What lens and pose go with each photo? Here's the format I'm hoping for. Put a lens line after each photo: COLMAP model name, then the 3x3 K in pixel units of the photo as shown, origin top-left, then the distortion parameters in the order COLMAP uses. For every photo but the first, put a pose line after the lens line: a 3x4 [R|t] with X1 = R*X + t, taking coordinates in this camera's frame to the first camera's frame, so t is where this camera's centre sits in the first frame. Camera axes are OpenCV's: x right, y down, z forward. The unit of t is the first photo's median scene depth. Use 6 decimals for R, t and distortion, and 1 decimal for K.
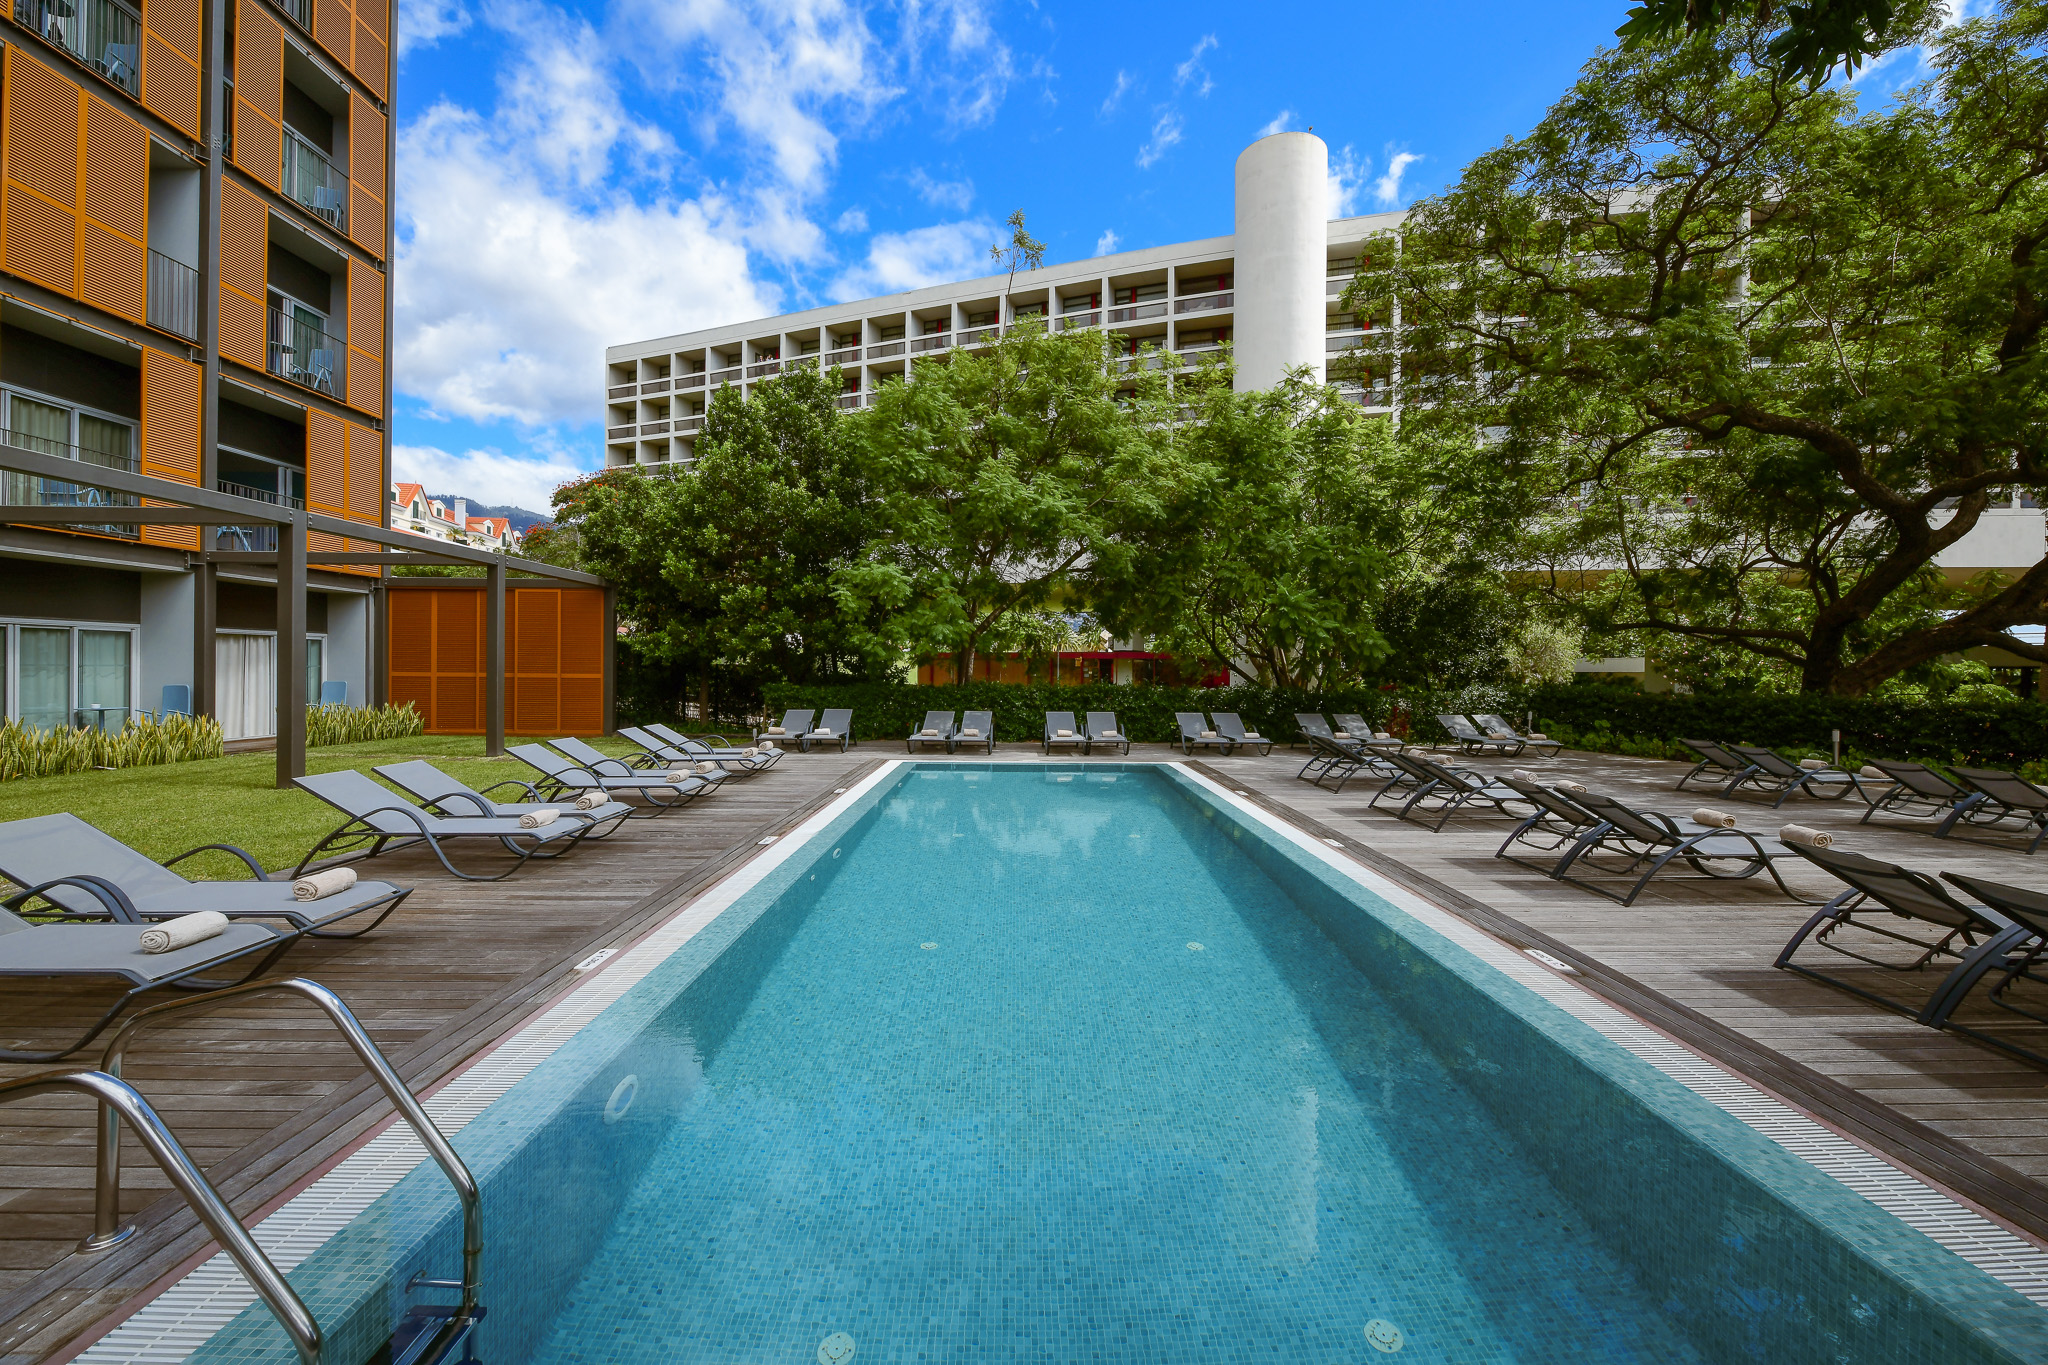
lens RADIAL K [[808.9, 0, 1030.8], [0, 808.9, 674.6], [0, 0, 1]] dist [-0.007747, -0.001698]
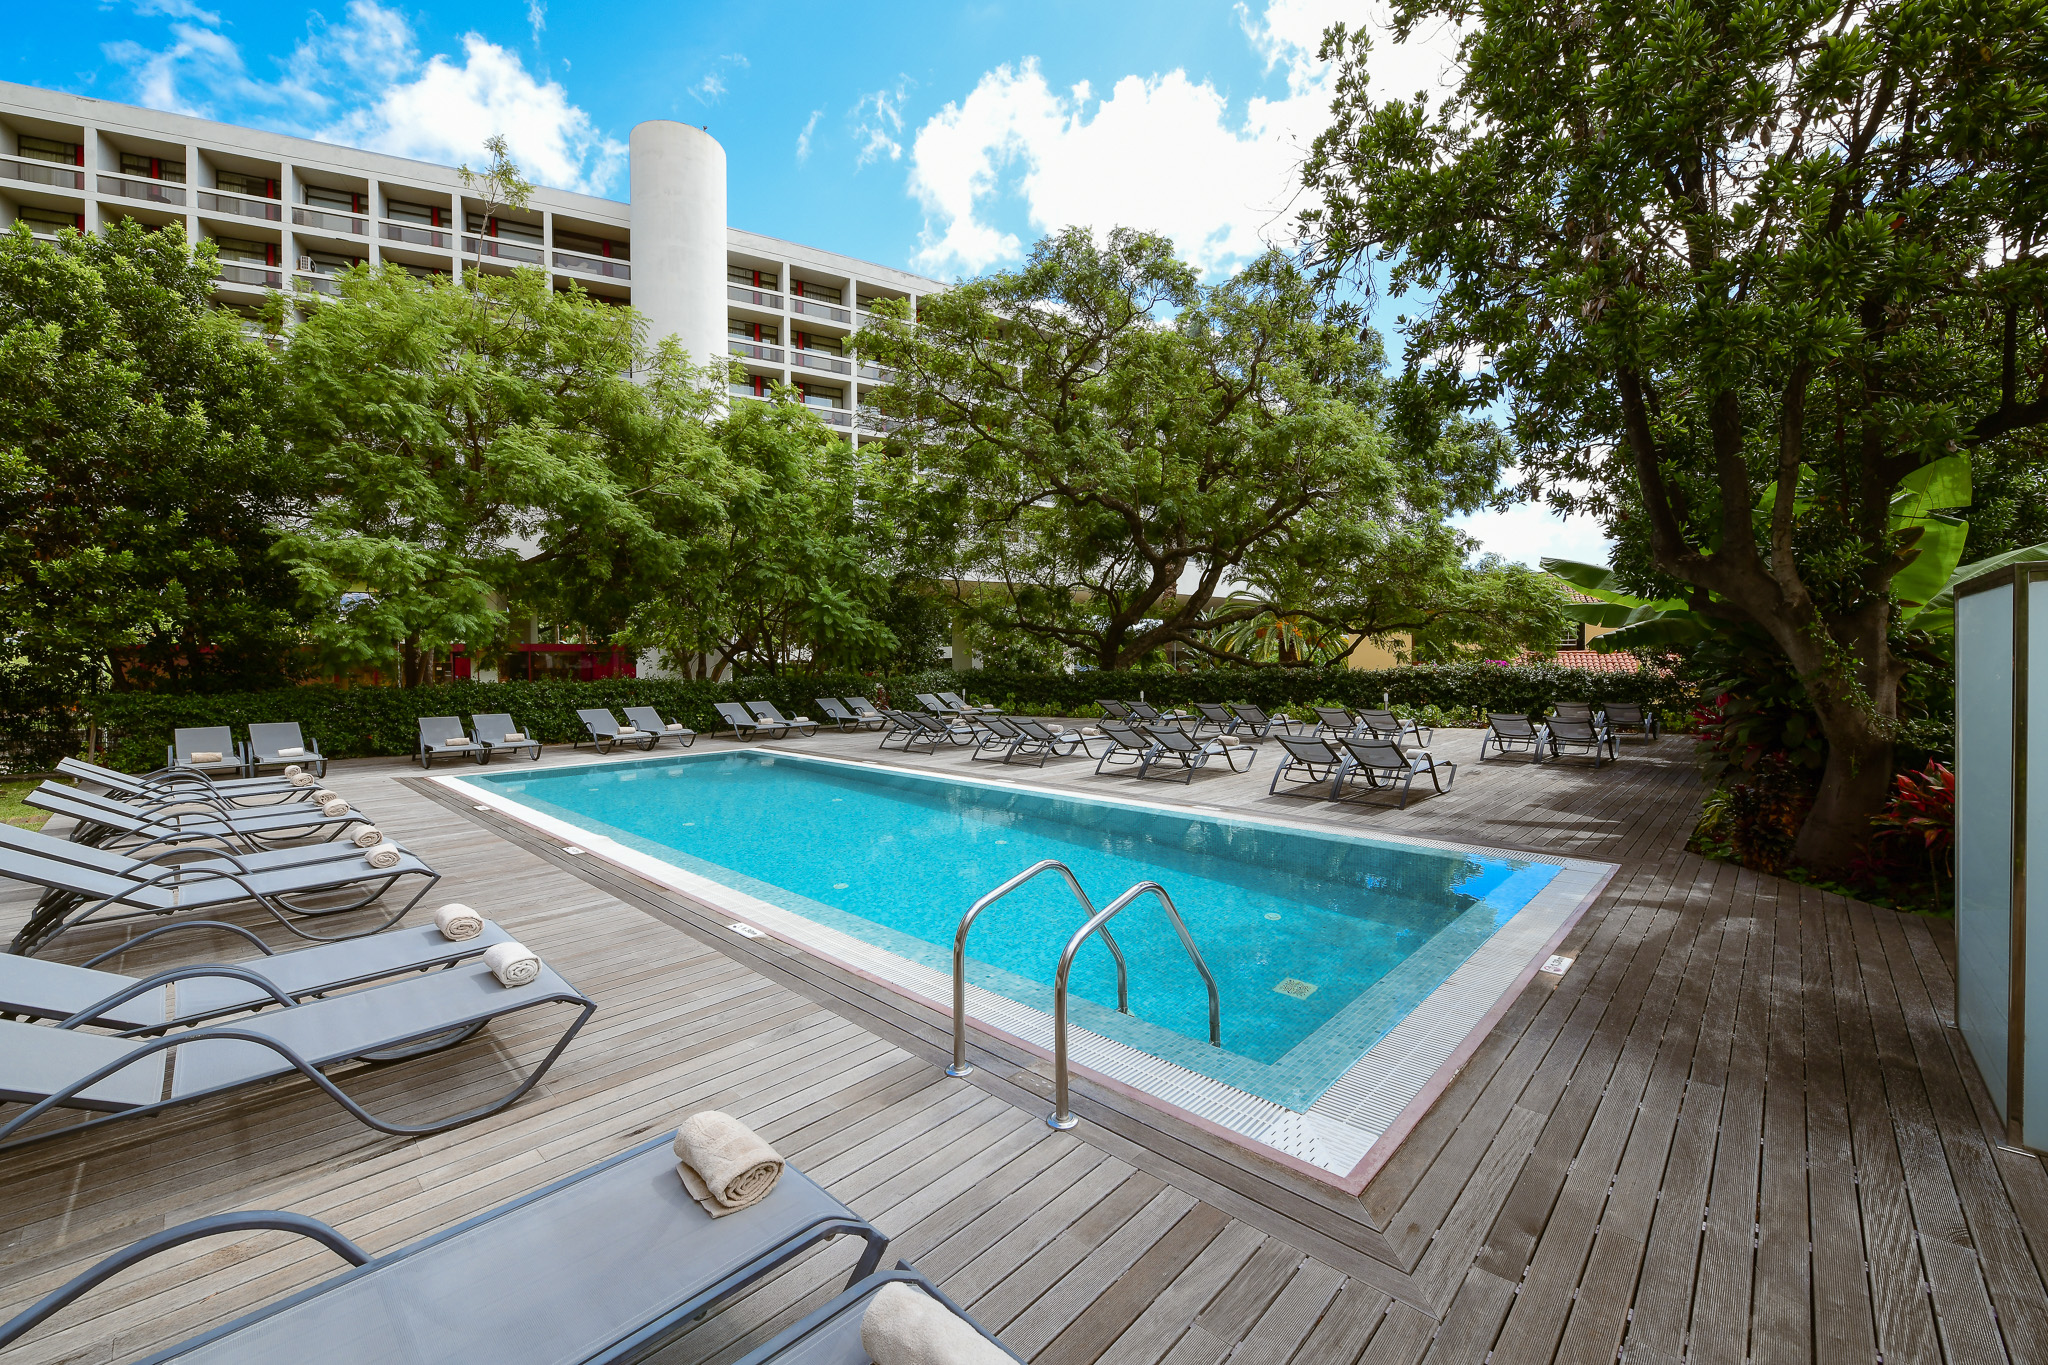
lens RADIAL K [[808.9, 0, 1030.8], [0, 808.9, 674.6], [0, 0, 1]] dist [-0.007747, -0.001698]
pose [[0.700495, -0.028083, 0.713104, -0.290129], [0.019571, 0.999606, 0.020140, -0.003093], [-0.713388, -0.000152, 0.700769, -0.014385]]
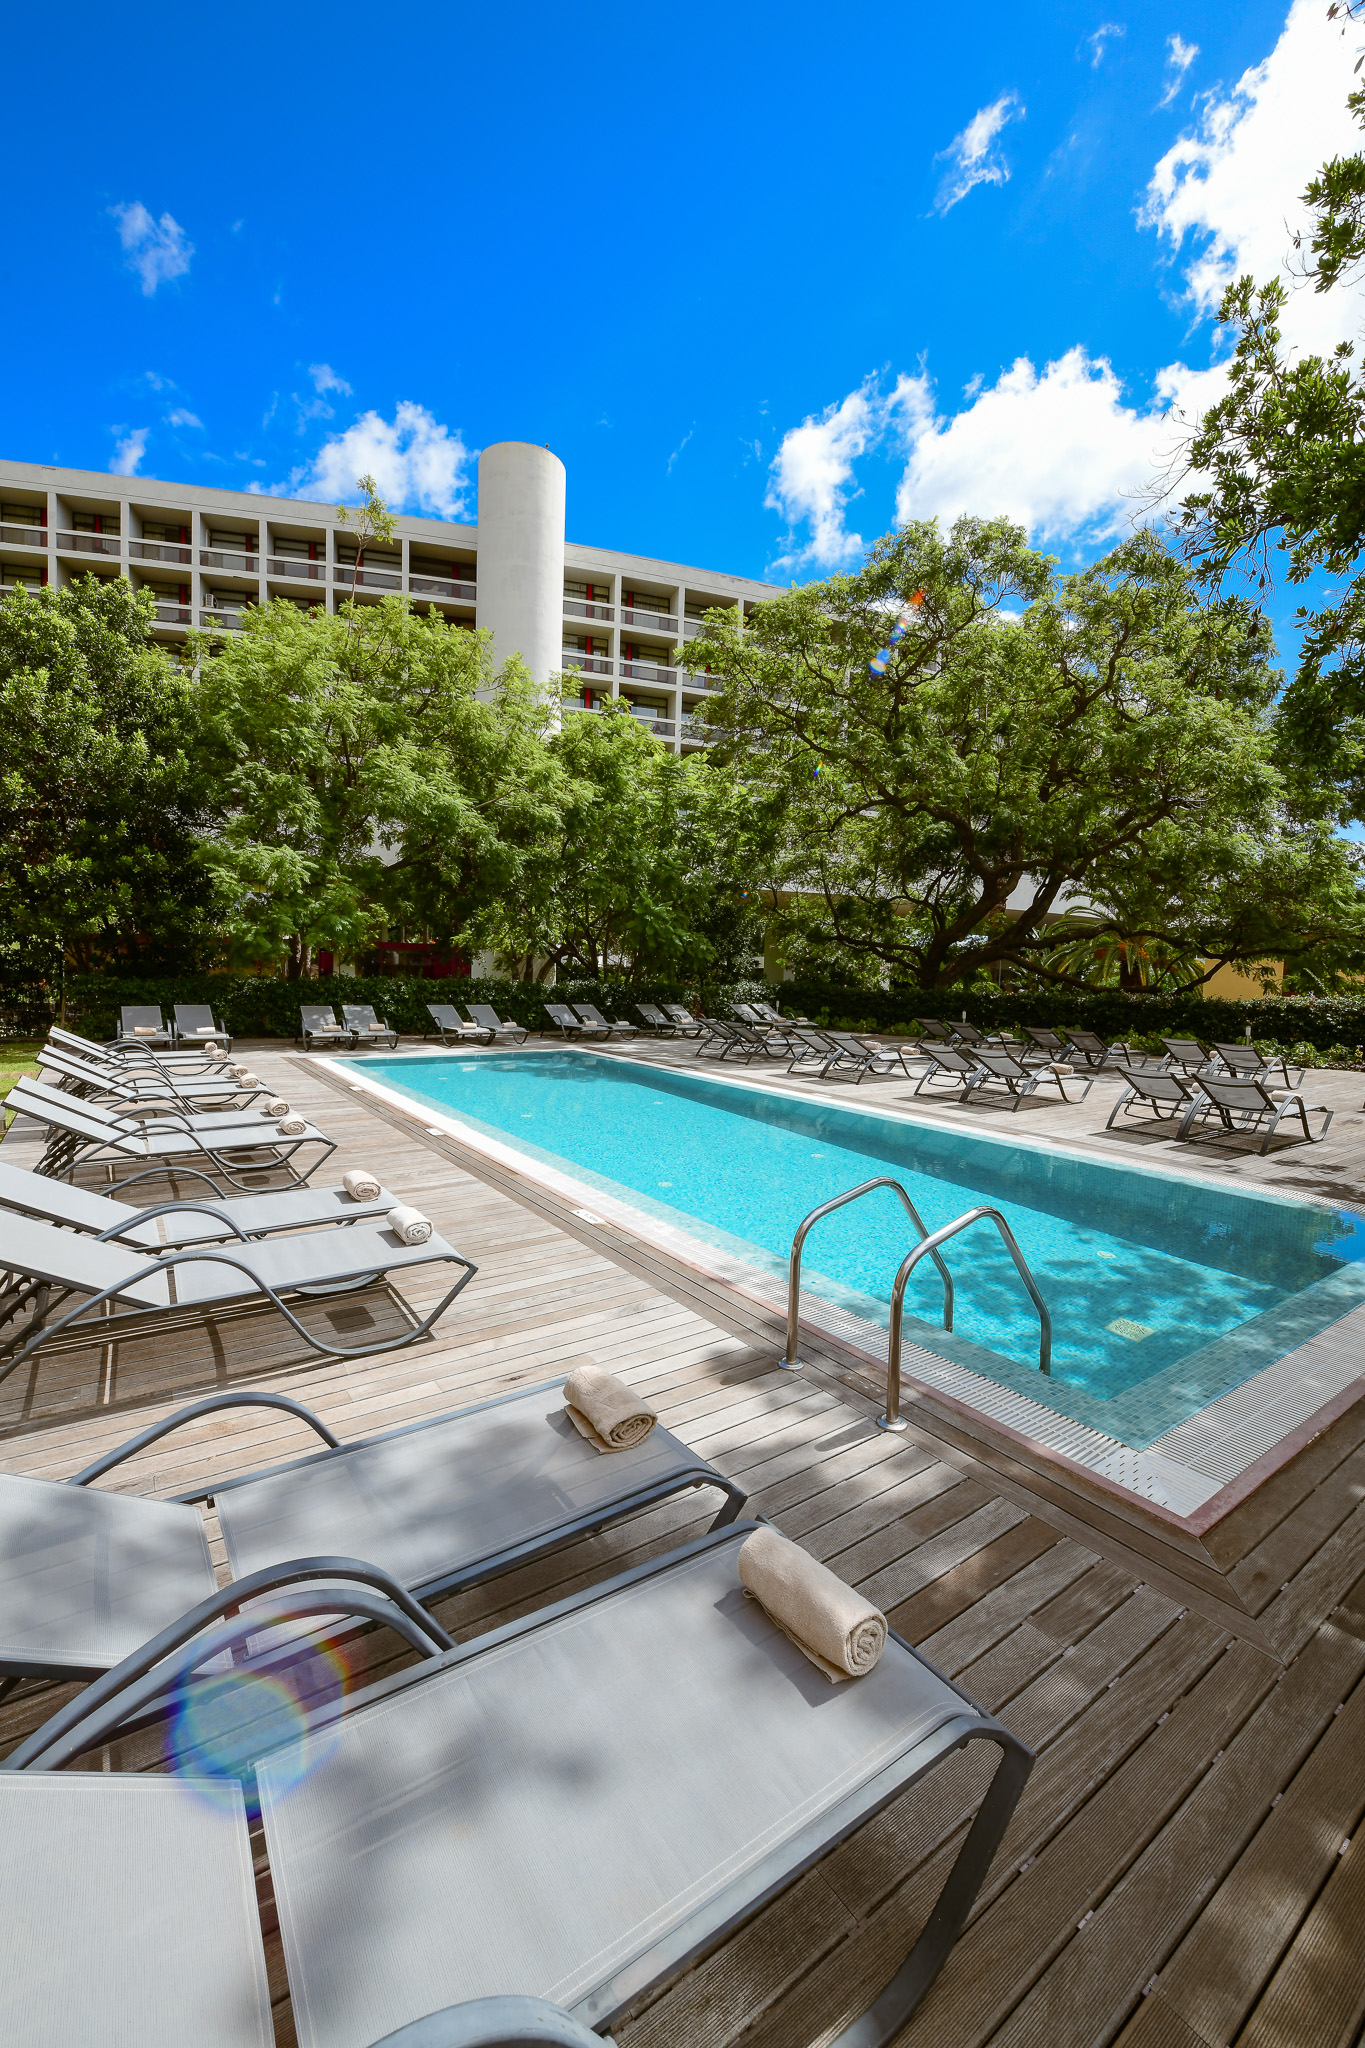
lens RADIAL K [[808.9, 0, 672.8], [0, 808.9, 1018.4], [0, 0, 1]] dist [-0.007747, -0.001698]
pose [[0.831643, -0.020933, 0.554915, -0.305958], [-0.016244, 0.997945, 0.061991, -0.005870], [-0.555072, -0.060568, 0.829594, -0.016531]]
